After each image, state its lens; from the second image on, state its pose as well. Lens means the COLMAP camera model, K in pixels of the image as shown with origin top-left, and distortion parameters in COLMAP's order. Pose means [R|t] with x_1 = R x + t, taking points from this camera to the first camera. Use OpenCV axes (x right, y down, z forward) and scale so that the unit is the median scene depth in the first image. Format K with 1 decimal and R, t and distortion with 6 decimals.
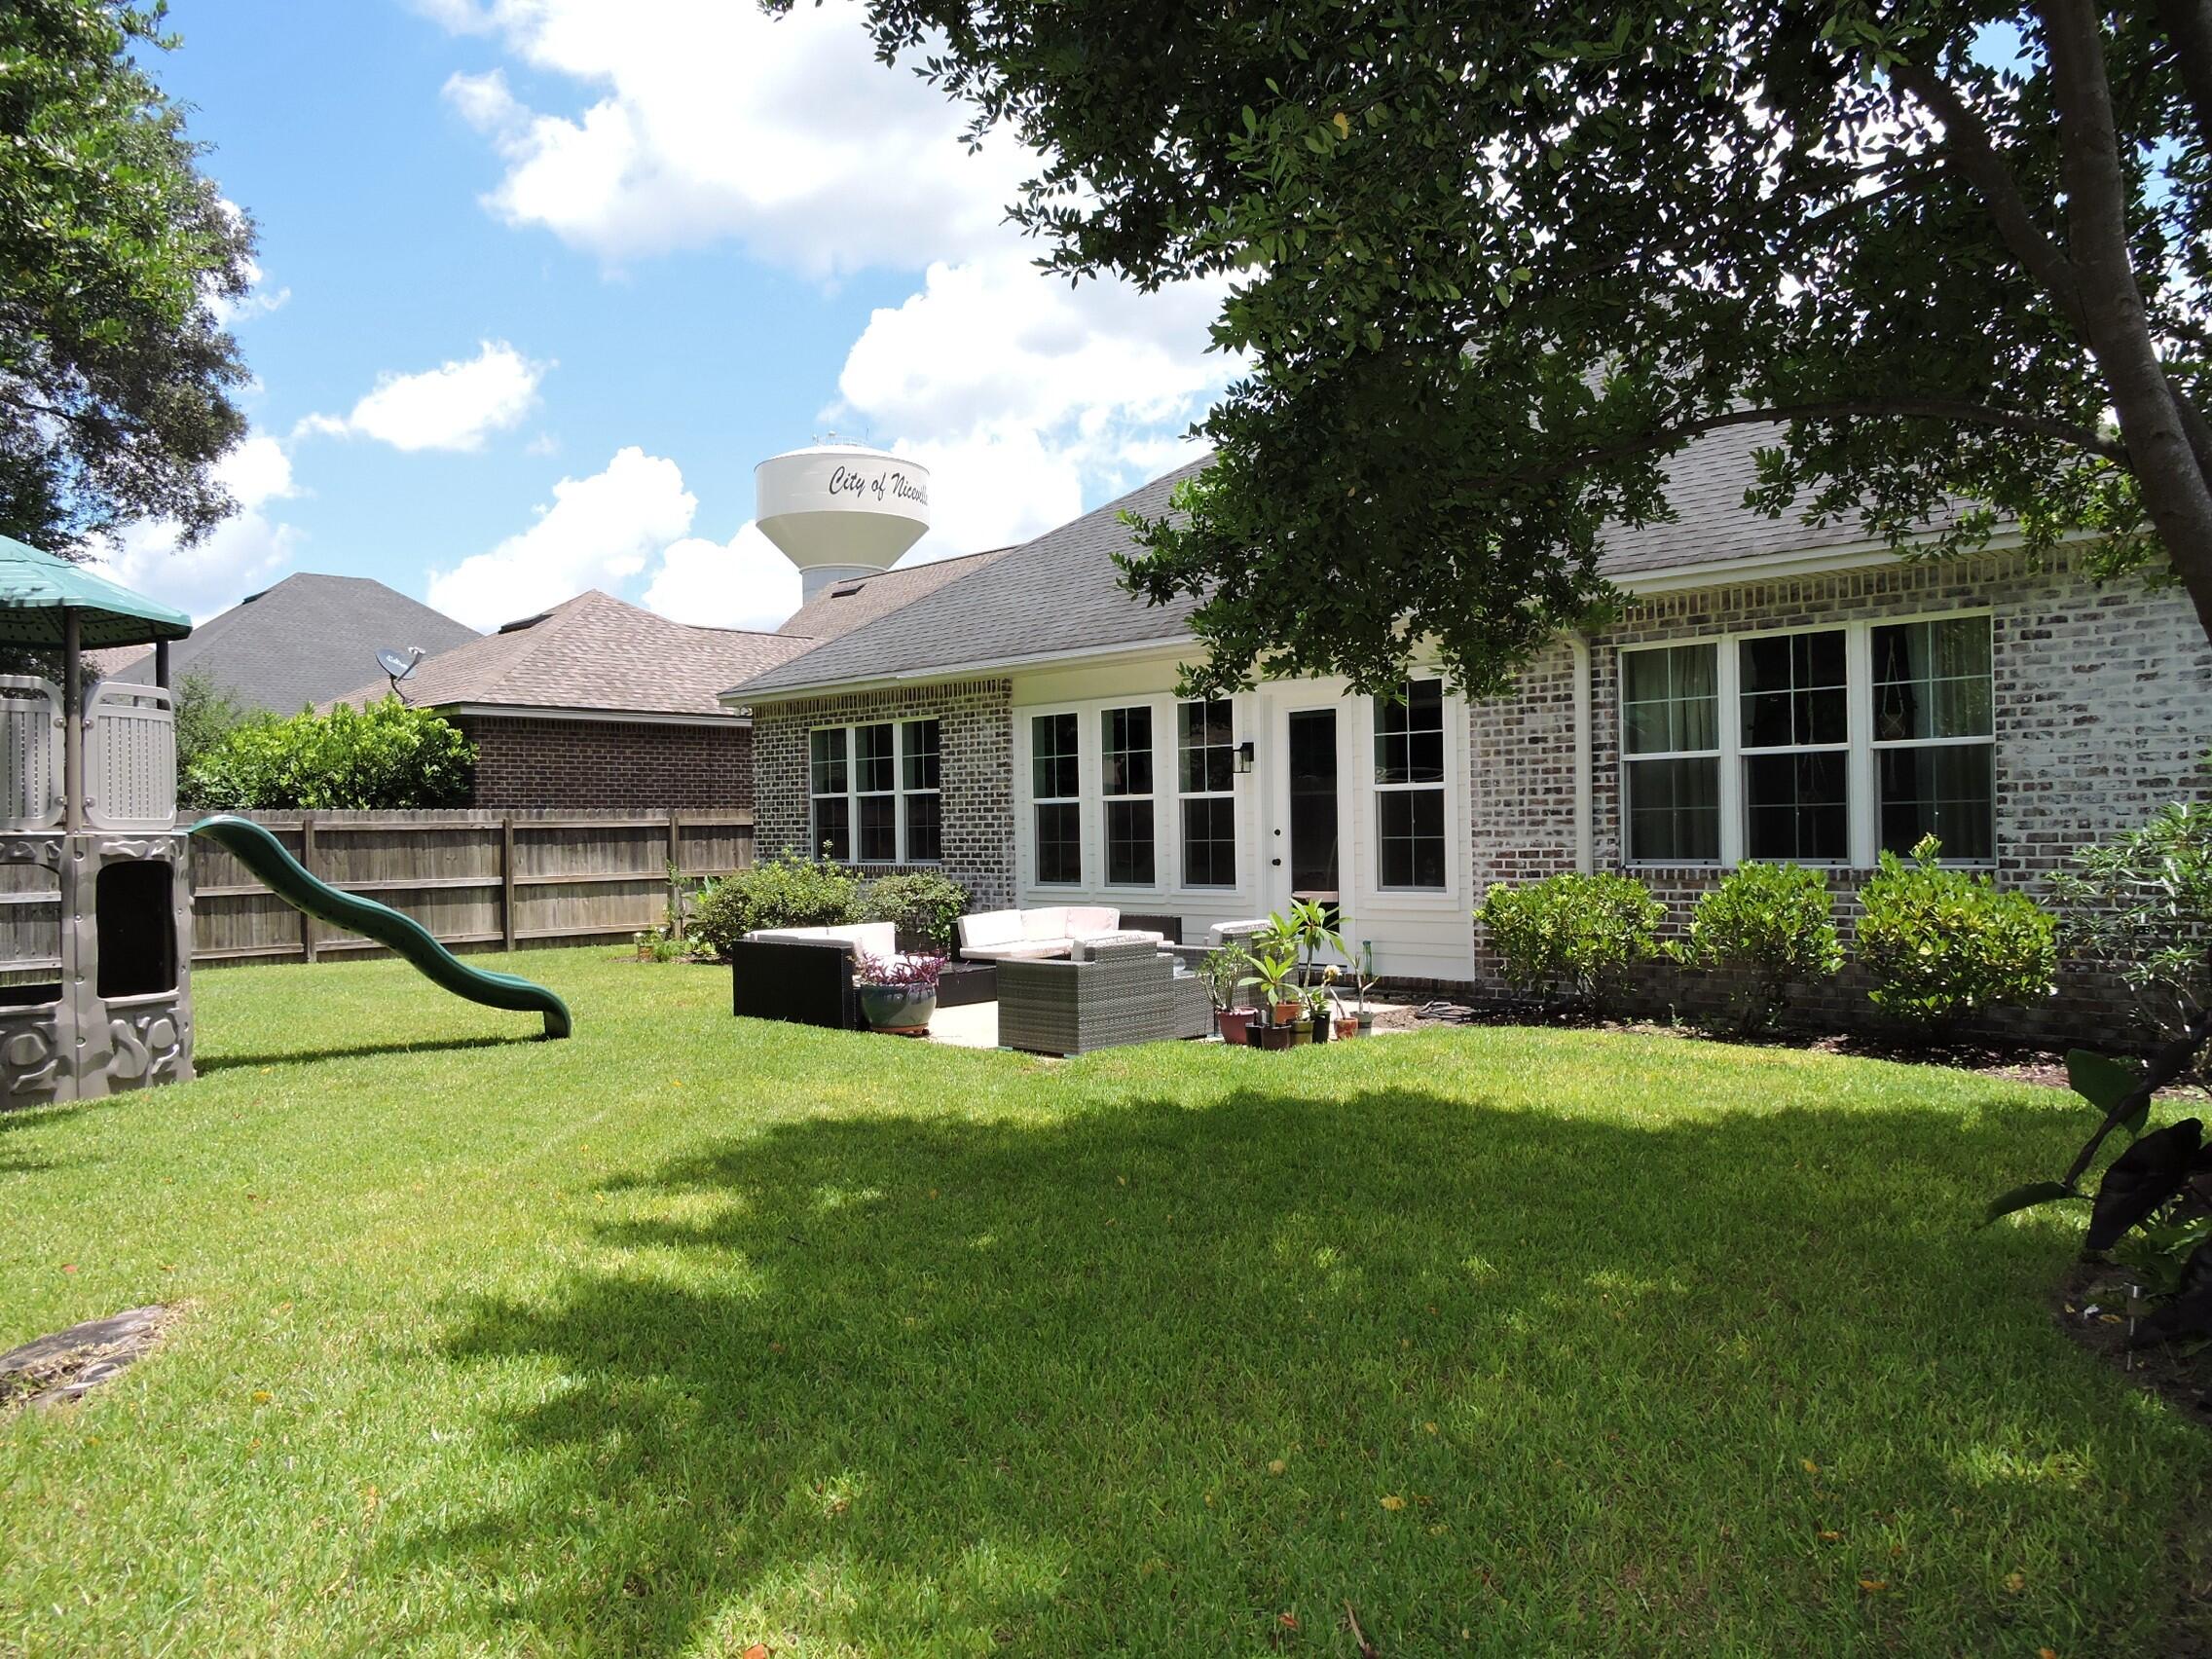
lens RADIAL K [[1558.7, 0, 1103.8], [0, 1558.7, 828.1], [0, 0, 1]] dist [-0.006794, -0.003123]
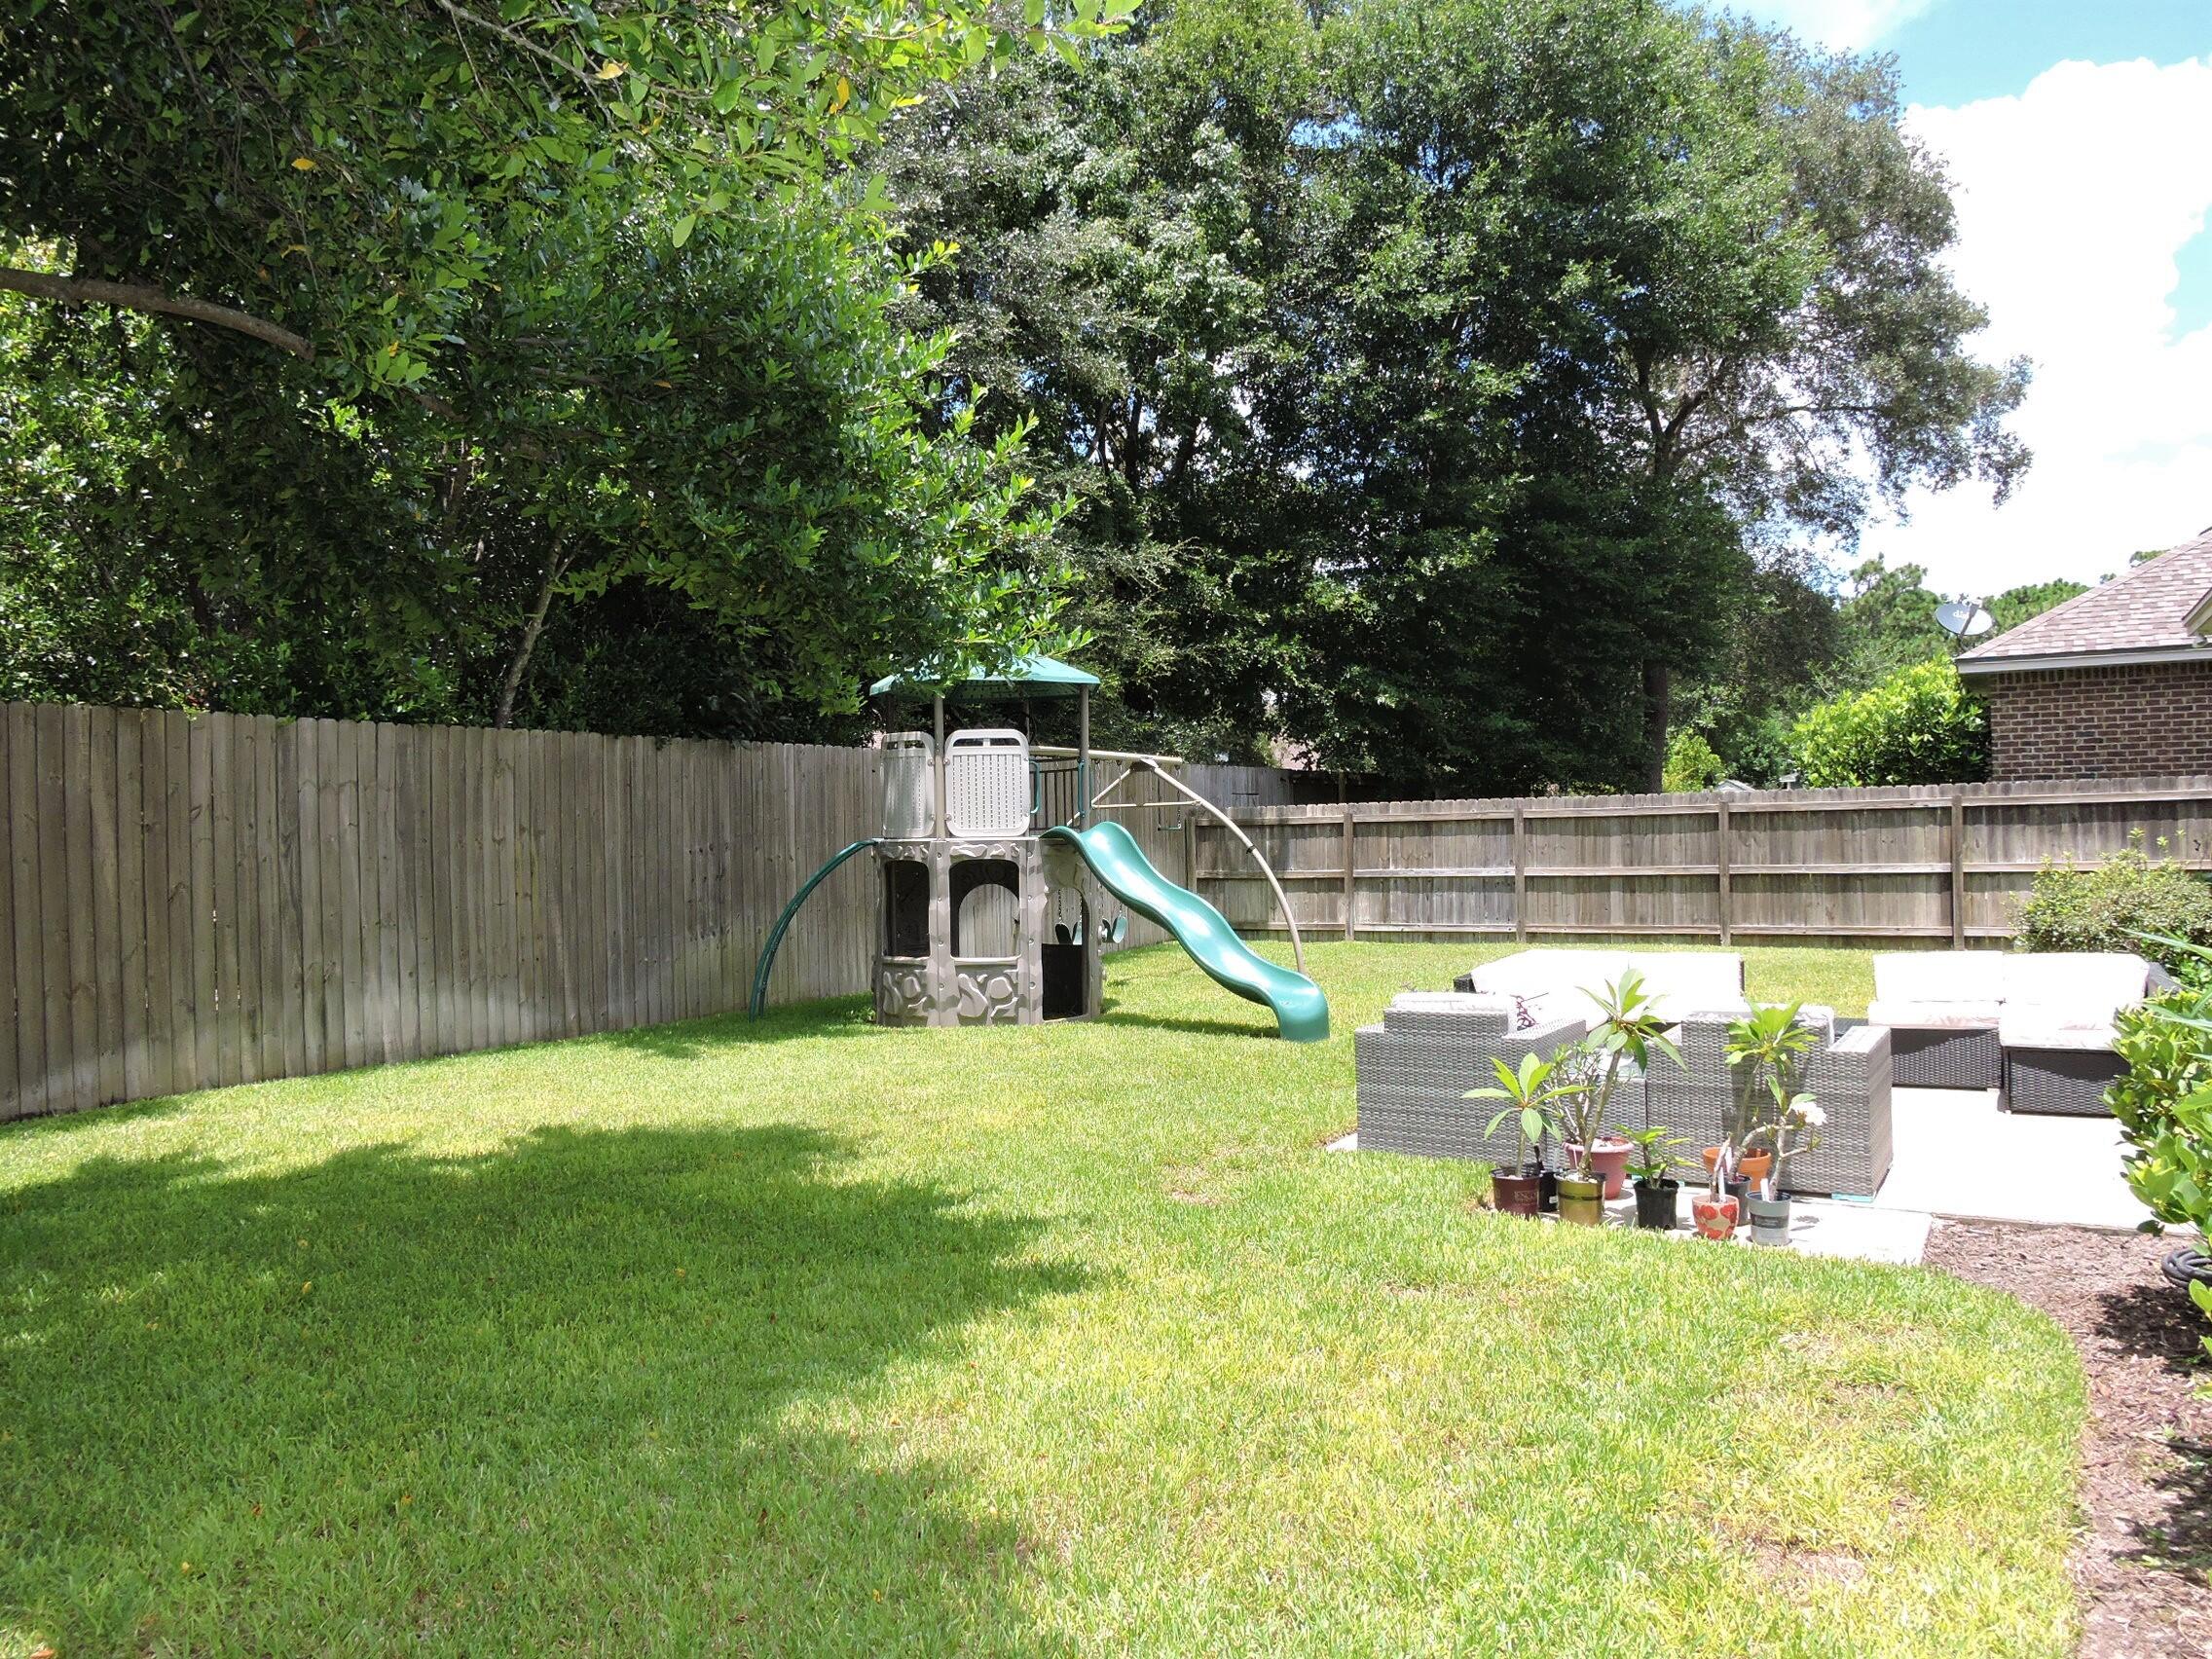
lens RADIAL K [[1558.7, 0, 1104.4], [0, 1558.7, 835.1], [0, 0, 1]] dist [-0.006794, -0.003123]
pose [[0.256972, 0.012772, -0.966335, 0.326568], [0.022127, 0.999573, 0.019096, -0.010844], [0.966166, -0.026289, 0.256579, 0.338588]]
